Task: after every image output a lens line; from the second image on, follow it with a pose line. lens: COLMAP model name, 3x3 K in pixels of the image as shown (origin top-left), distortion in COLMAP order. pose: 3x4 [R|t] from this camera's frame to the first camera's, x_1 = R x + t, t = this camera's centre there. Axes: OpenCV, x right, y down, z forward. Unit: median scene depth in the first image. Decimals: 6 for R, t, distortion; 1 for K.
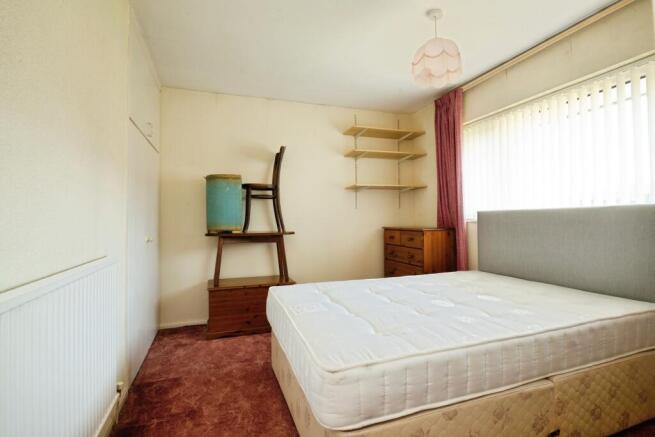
lens RADIAL K [[330.5, 0, 328.8], [0, 330.5, 239.5], [0, 0, 1]] dist [-0.026732, -0.002003]
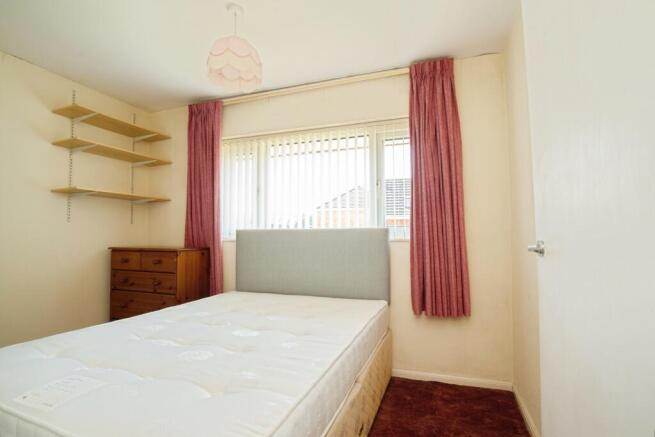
lens RADIAL K [[330.5, 0, 328.8], [0, 330.5, 239.5], [0, 0, 1]] dist [-0.026732, -0.002003]
pose [[0.618864, 0.007952, 0.785458, -0.131386], [0.037796, 0.998489, -0.039888, -0.008014], [-0.784588, 0.054372, 0.617628, 0.164881]]
